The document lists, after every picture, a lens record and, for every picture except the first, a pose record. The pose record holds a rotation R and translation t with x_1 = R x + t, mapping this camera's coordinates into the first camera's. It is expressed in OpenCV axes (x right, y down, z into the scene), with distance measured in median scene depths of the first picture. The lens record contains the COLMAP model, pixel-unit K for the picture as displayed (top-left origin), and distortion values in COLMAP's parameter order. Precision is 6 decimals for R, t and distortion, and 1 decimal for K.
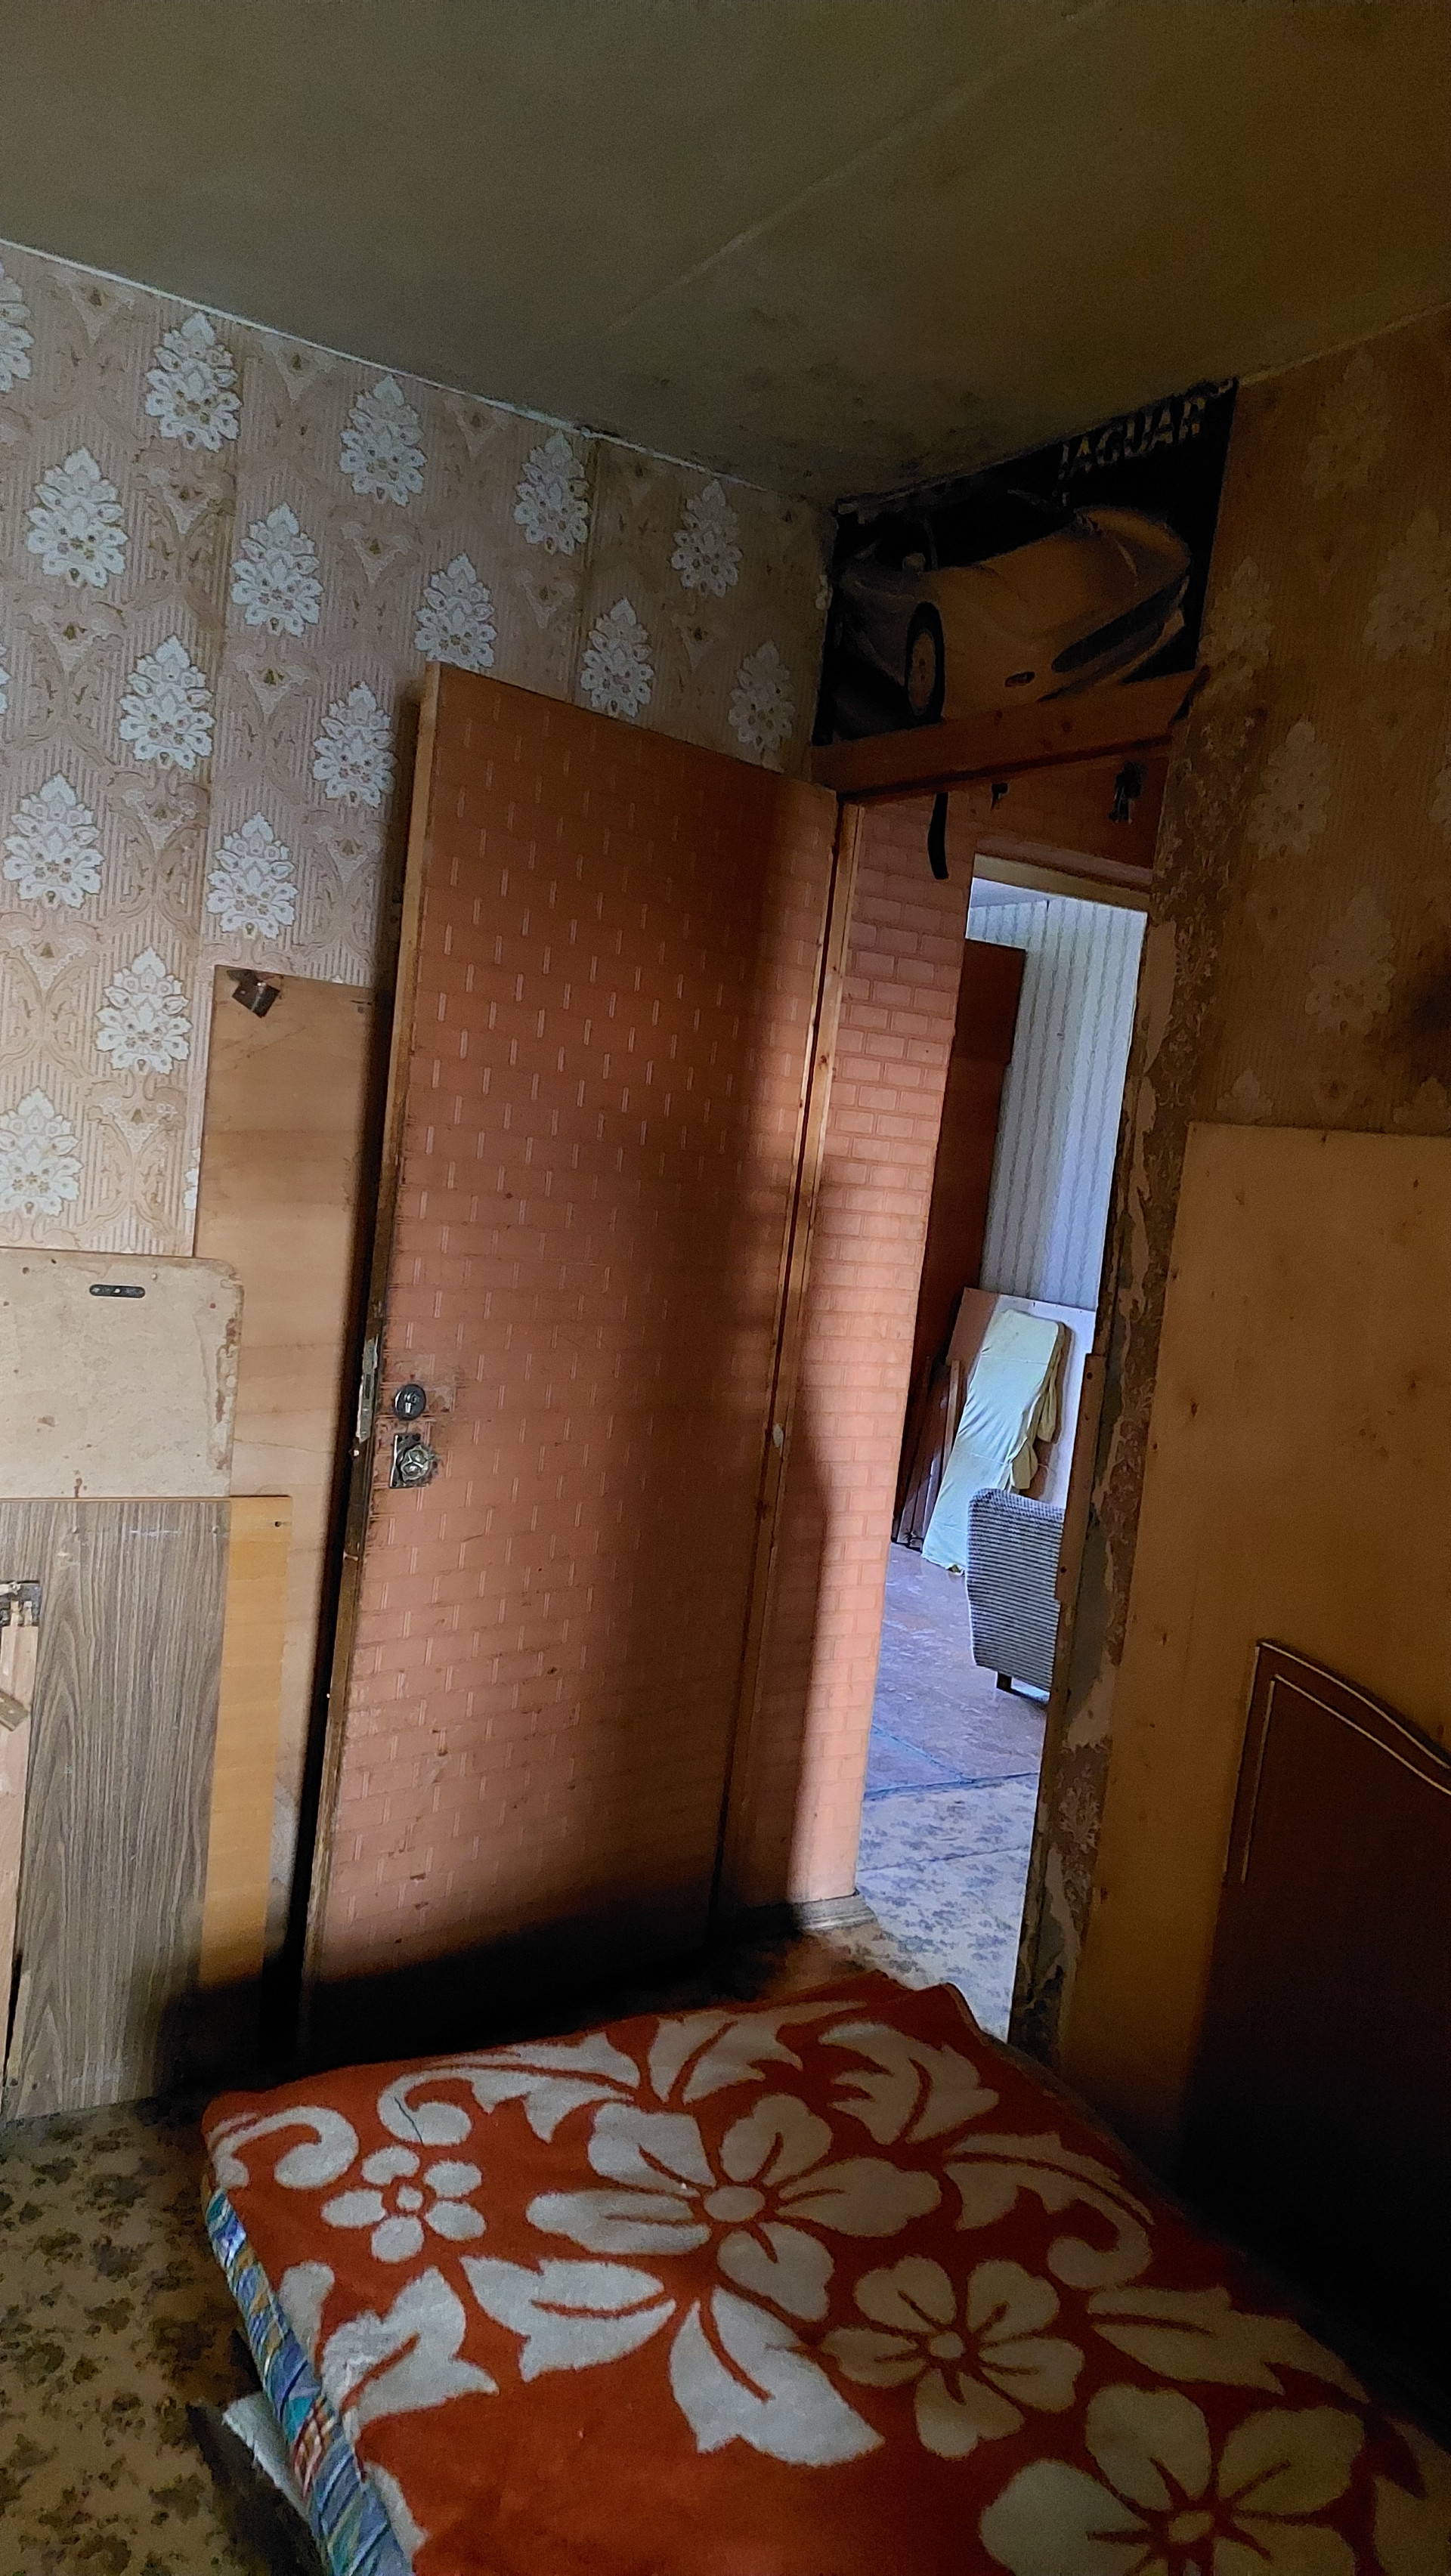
lens RADIAL K [[1845.8, 0, 722.8], [0, 1845.8, 1310.8], [0, 0, 1]] dist [0.107511, -0.111588]
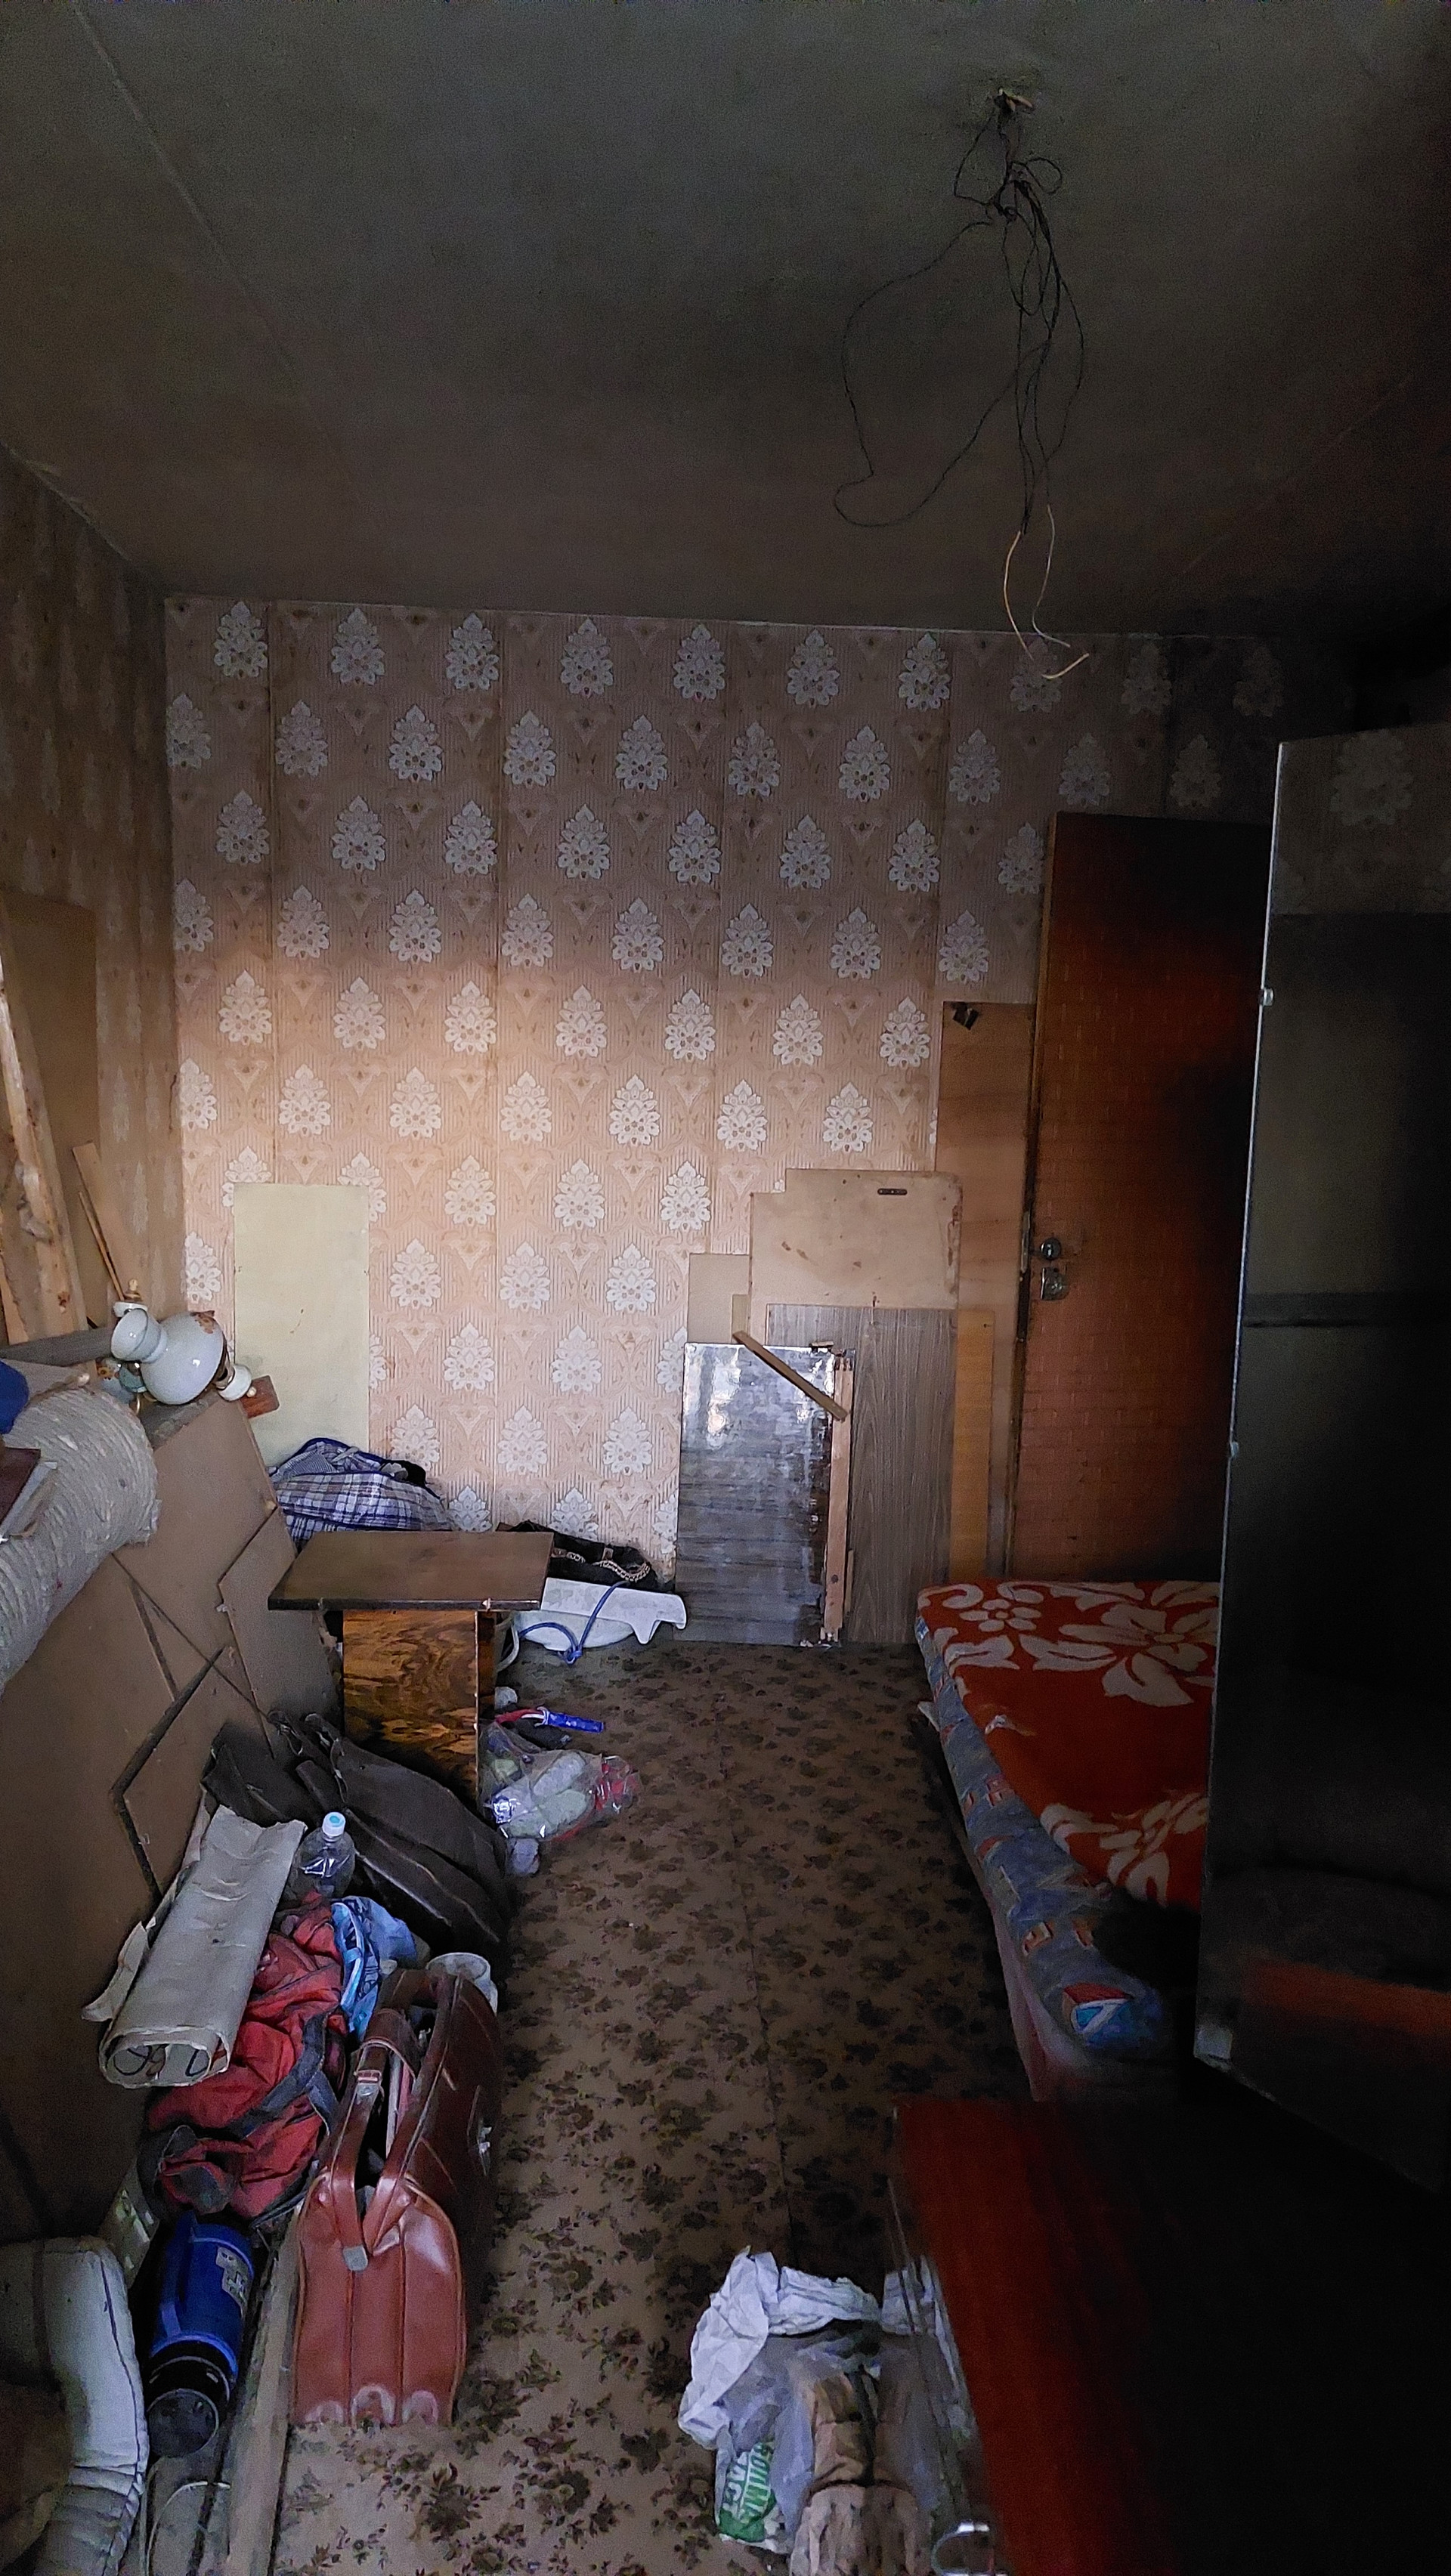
lens RADIAL K [[1855.6, 0, 721.7], [0, 1855.6, 1374.4], [0, 0, 1]] dist [0.080165, -0.101557]
pose [[0.877569, -0.002904, -0.479441, 0.382364], [0.023757, 0.999017, 0.037434, 0.092582], [0.478861, -0.044241, 0.876775, -0.643370]]
